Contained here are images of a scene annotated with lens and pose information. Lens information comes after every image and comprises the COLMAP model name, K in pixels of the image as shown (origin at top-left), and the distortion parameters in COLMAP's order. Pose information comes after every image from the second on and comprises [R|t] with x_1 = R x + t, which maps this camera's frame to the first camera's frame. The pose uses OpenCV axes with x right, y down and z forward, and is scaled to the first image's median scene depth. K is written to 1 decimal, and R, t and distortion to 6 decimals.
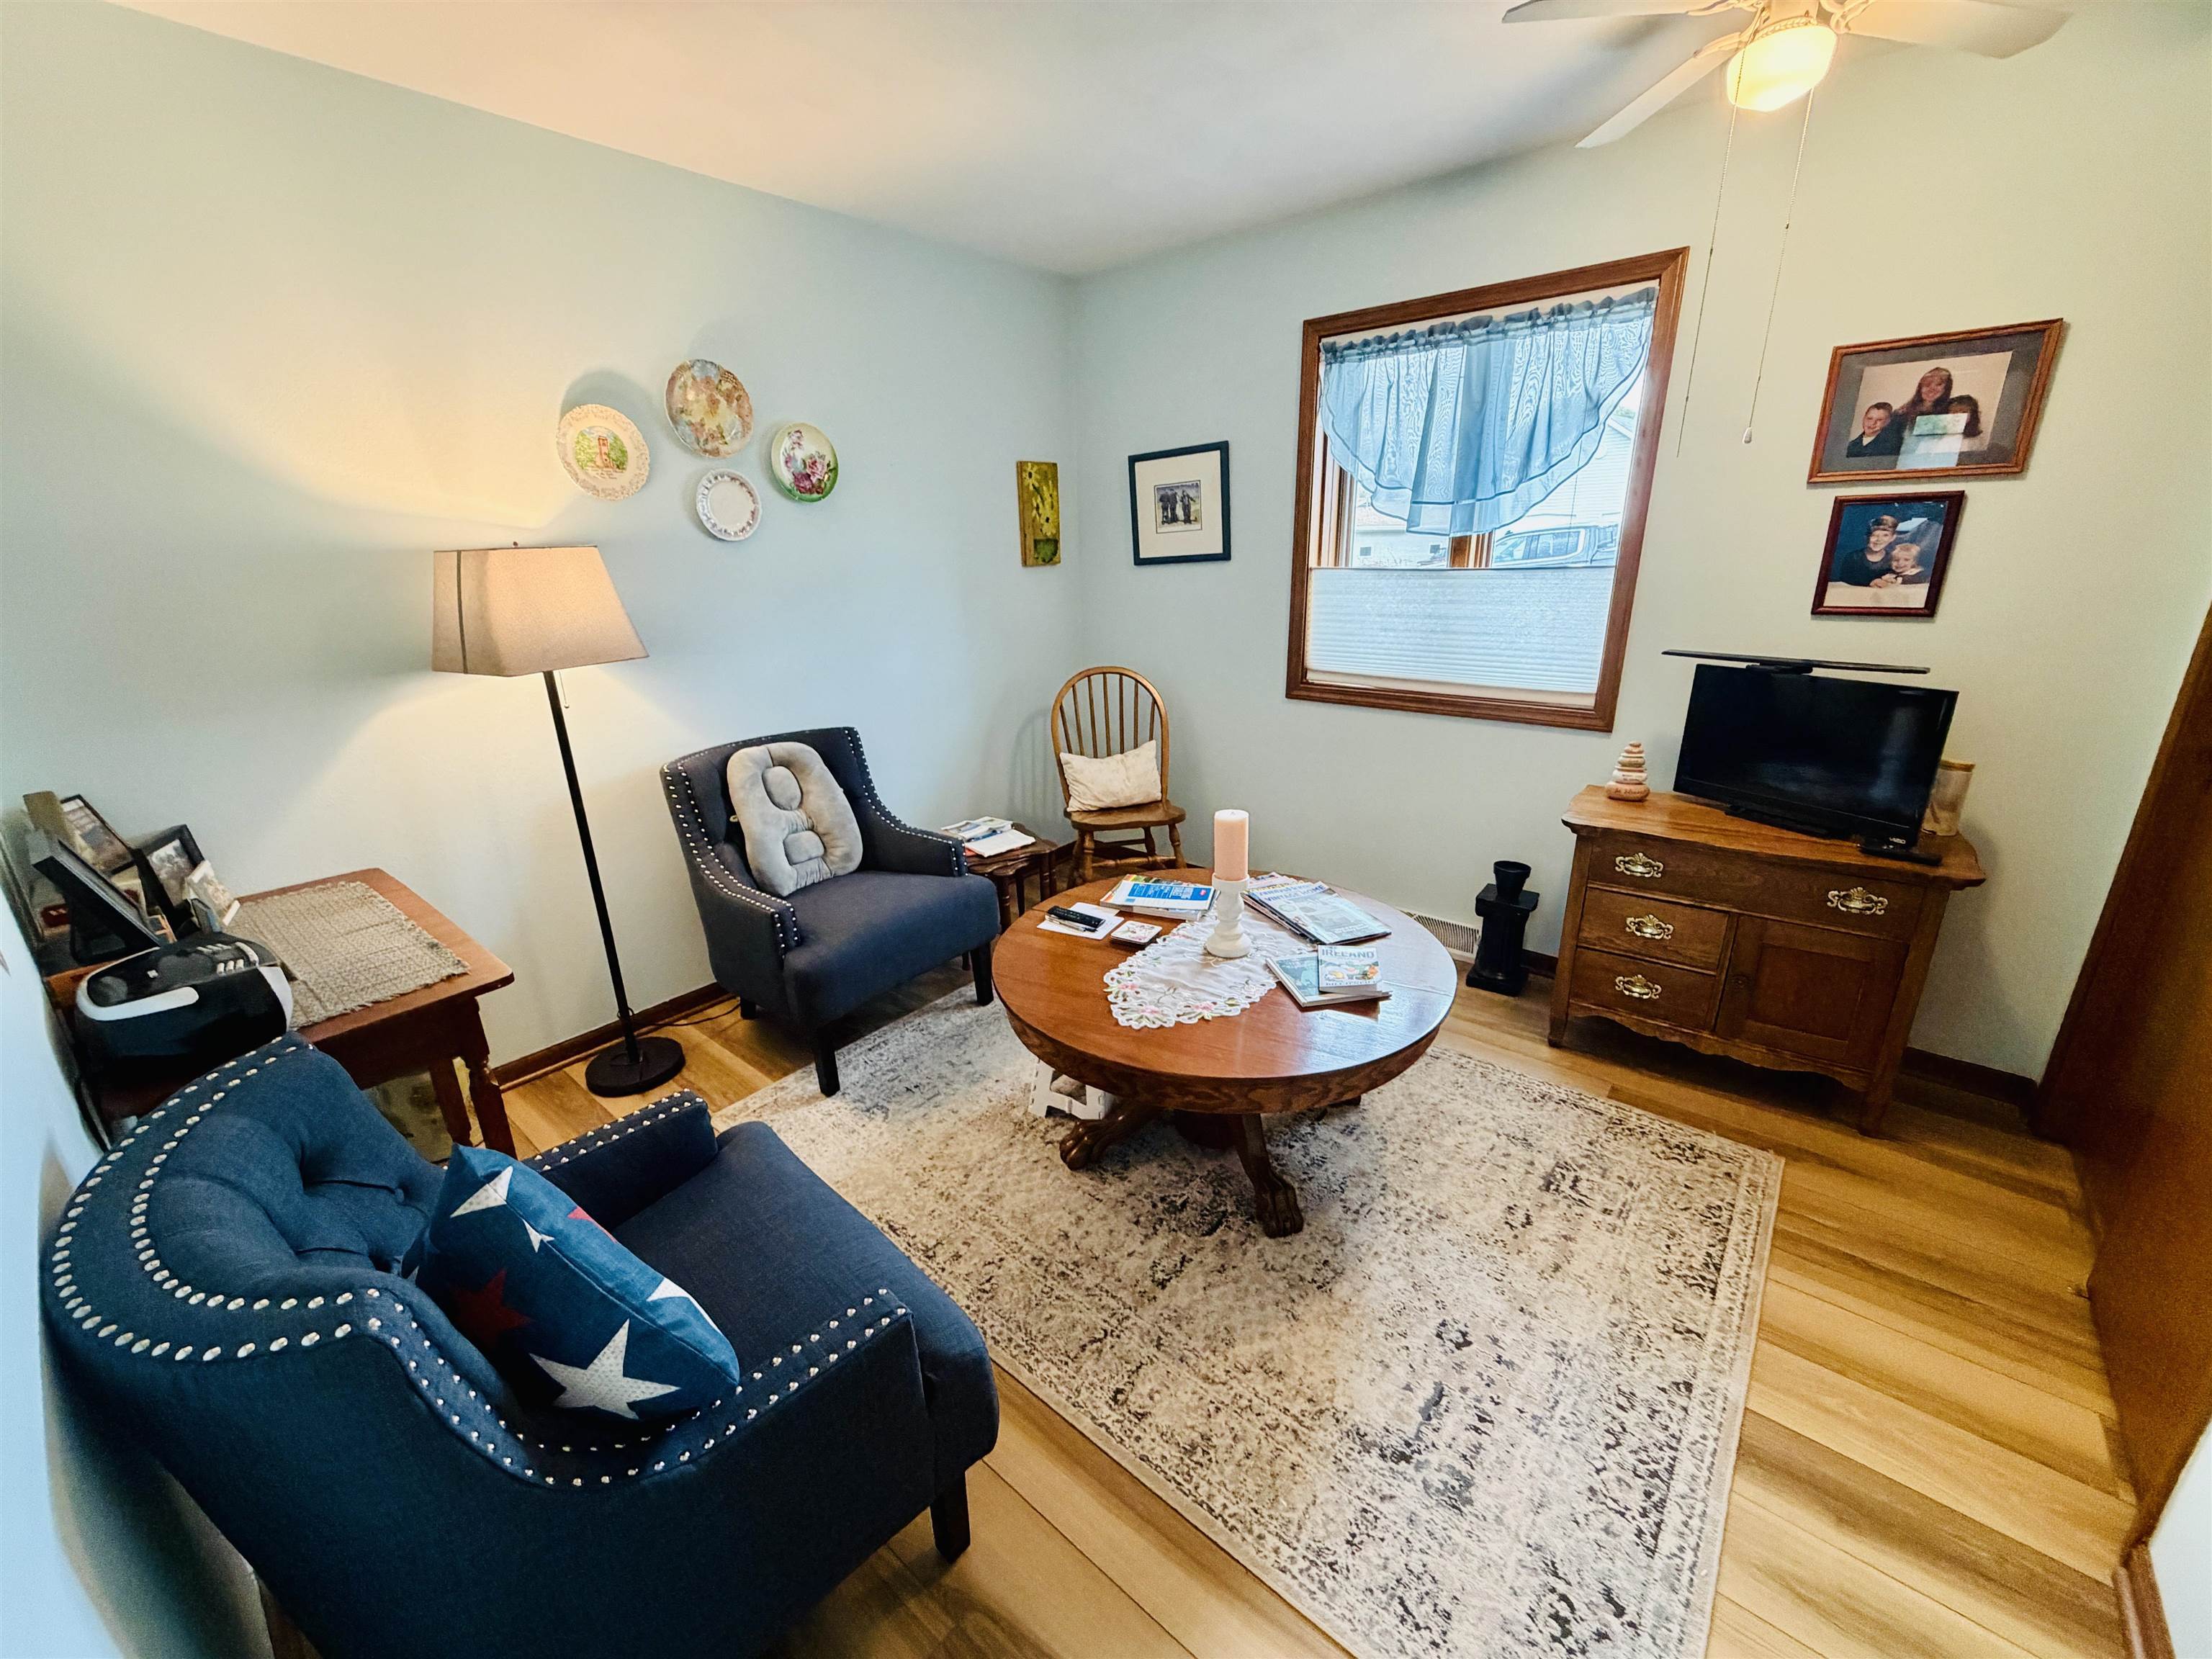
lens RADIAL K [[881.4, 0, 1092.9], [0, 881.4, 835.7], [0, 0, 1]] dist [-0.000282, -0.000039]
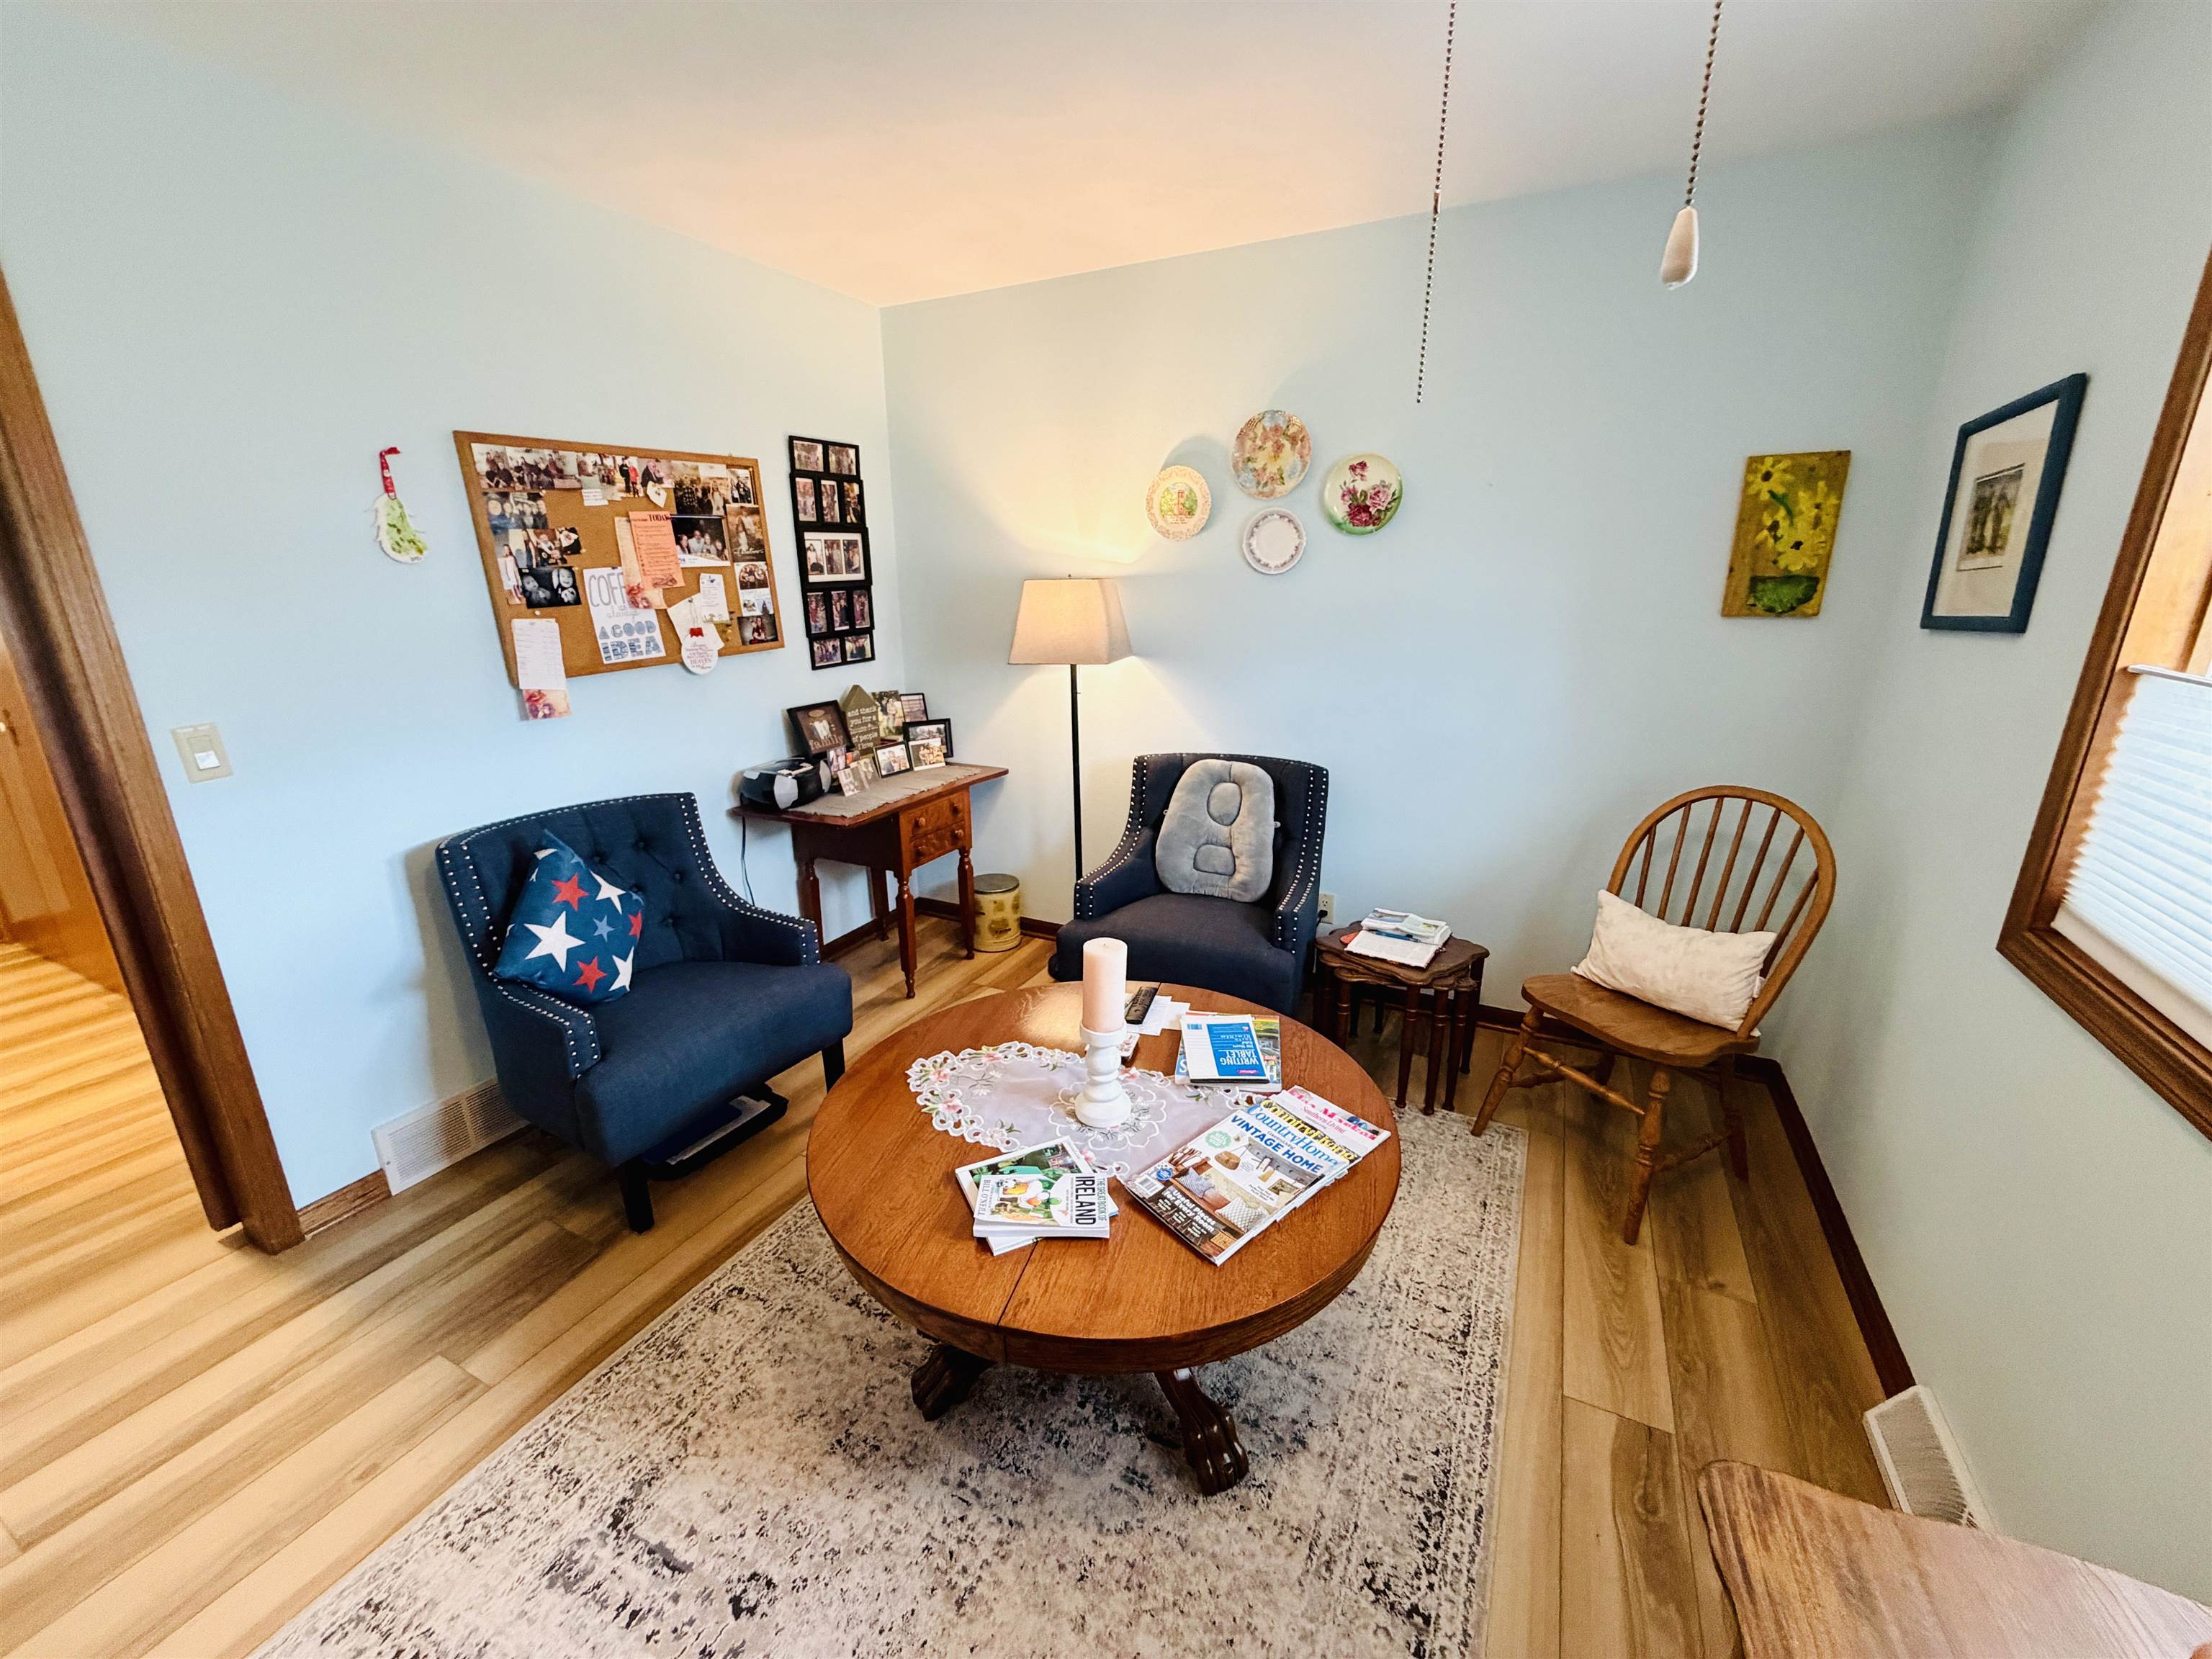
lens RADIAL K [[881.4, 0, 1101.0], [0, 881.4, 832.2], [0, 0, 1]] dist [-0.000282, -0.000039]
pose [[0.237639, 0.294965, -0.925485, 0.738570], [-0.305696, 0.927076, 0.216978, -0.248802], [0.921996, 0.231355, 0.310480, 0.641038]]
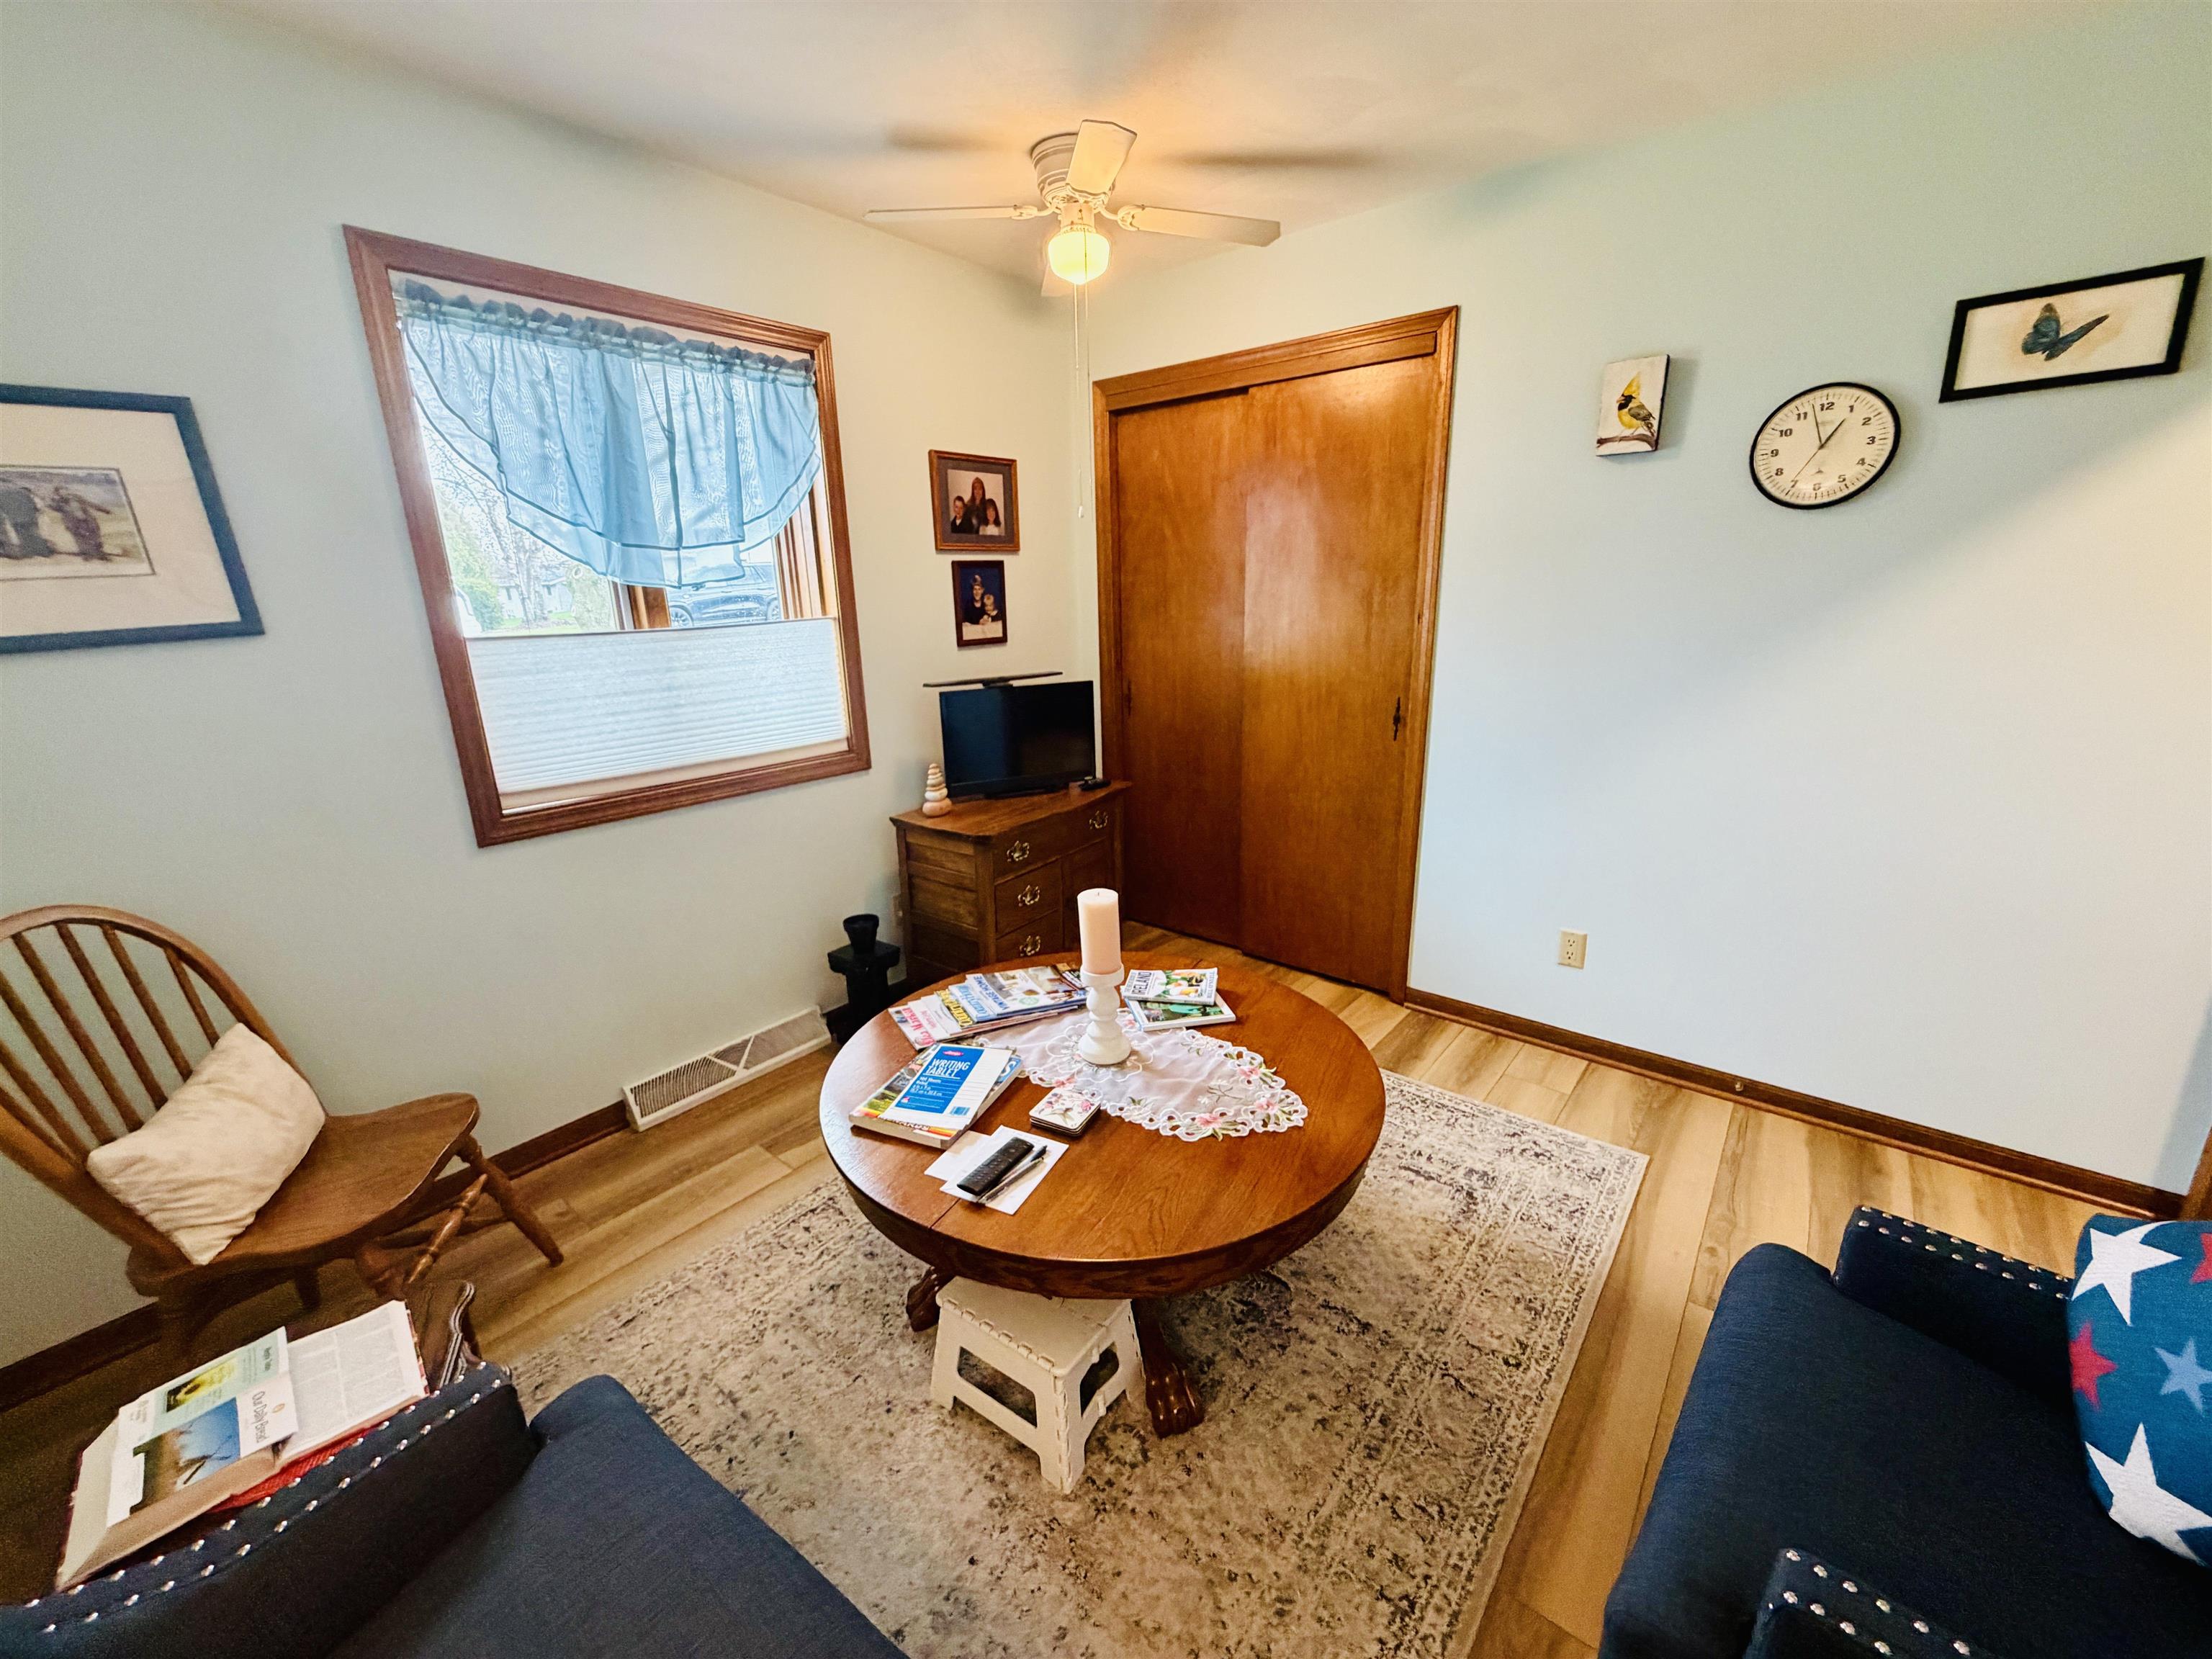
lens RADIAL K [[881.4, 0, 1100.0], [0, 881.4, 833.3], [0, 0, 1]] dist [-0.000282, -0.000039]
pose [[-0.018176, -0.250897, 0.967843, -0.560788], [0.338031, 0.909460, 0.242110, -0.246587], [-0.940960, 0.331561, 0.068281, 0.805372]]
